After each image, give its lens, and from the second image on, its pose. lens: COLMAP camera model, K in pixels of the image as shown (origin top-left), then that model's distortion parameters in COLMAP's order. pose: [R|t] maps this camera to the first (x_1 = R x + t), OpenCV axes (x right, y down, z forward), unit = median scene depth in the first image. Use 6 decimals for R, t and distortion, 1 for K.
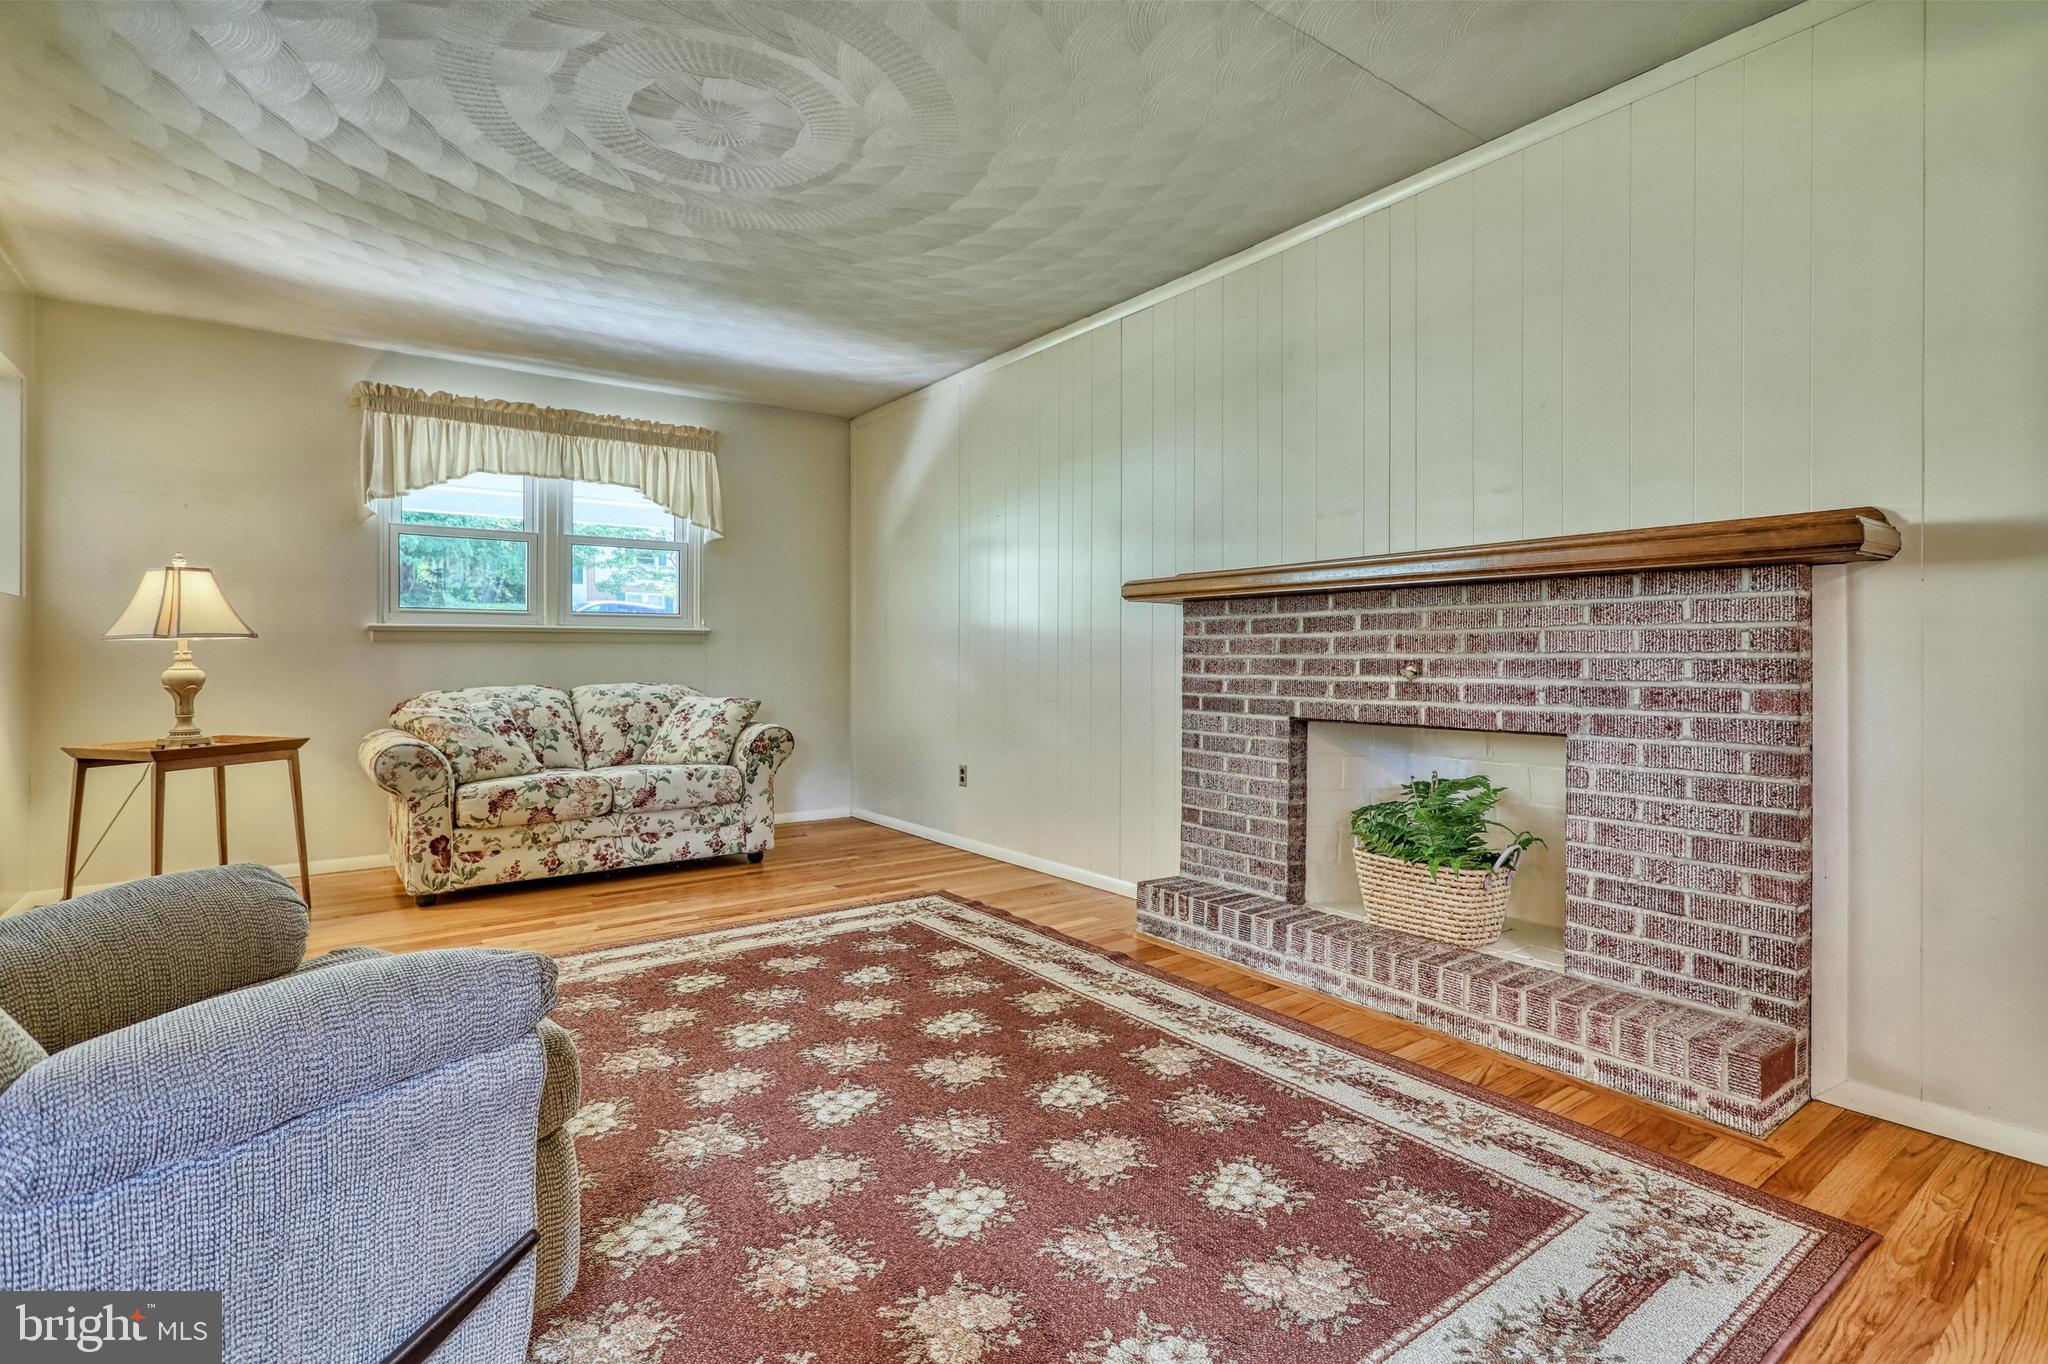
lens RADIAL K [[993.5, 0, 1023.9], [0, 993.5, 664.0], [0, 0, 1]] dist [-0.001996, -0.004364]
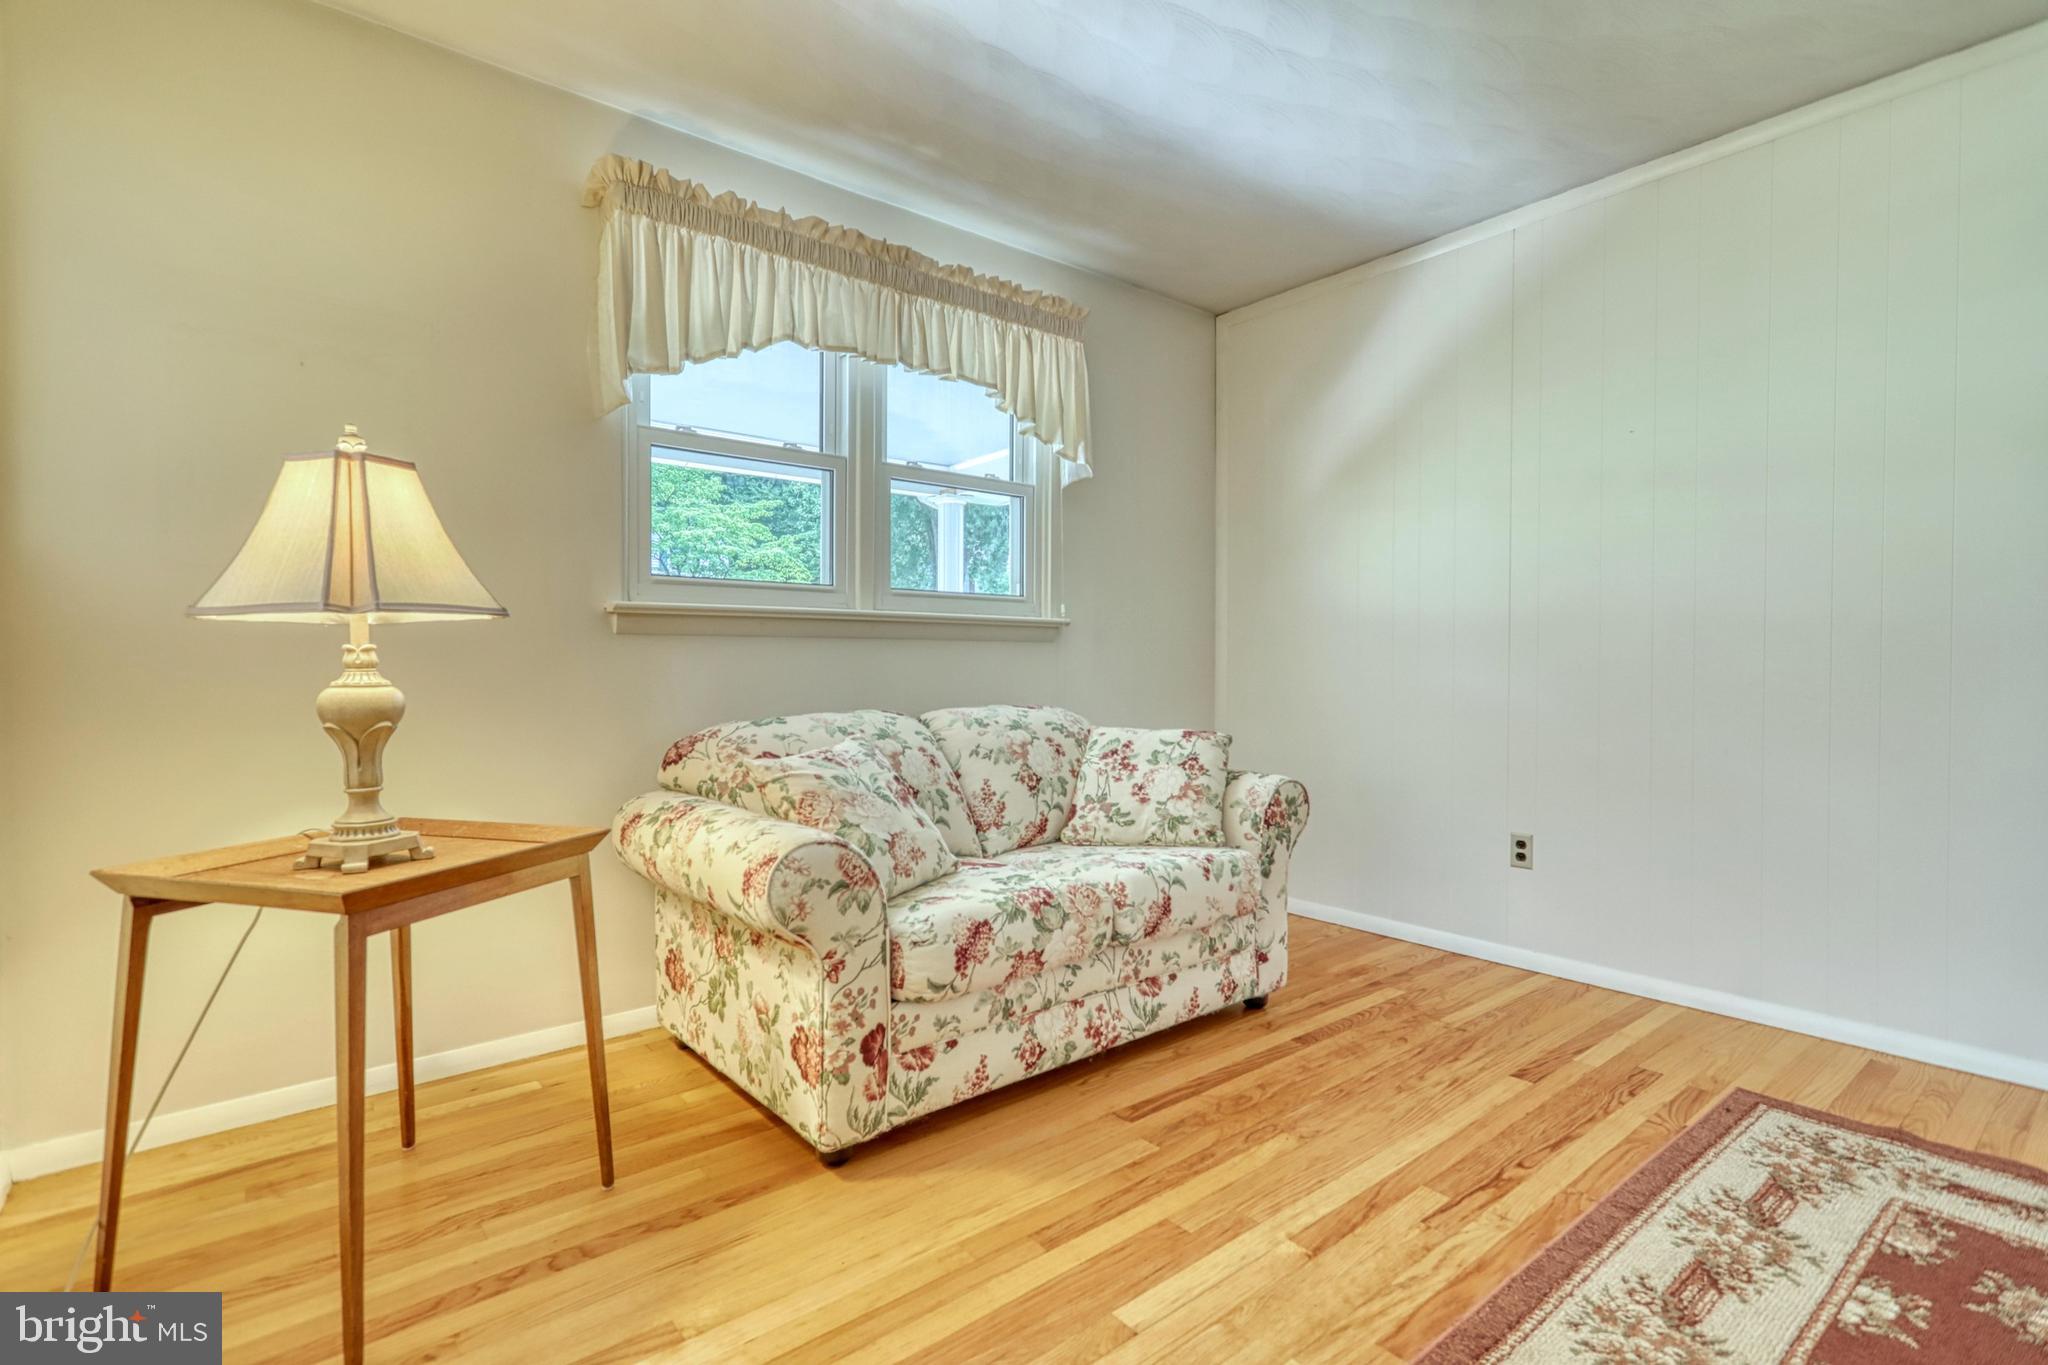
lens RADIAL K [[993.5, 0, 1010.9], [0, 993.5, 683.5], [0, 0, 1]] dist [-0.001996, -0.004364]
pose [[0.999093, 0.000098, 0.042585, -0.480717], [-0.000535, 0.999947, 0.010269, -0.000476], [-0.042582, -0.010283, 0.999040, 0.450891]]
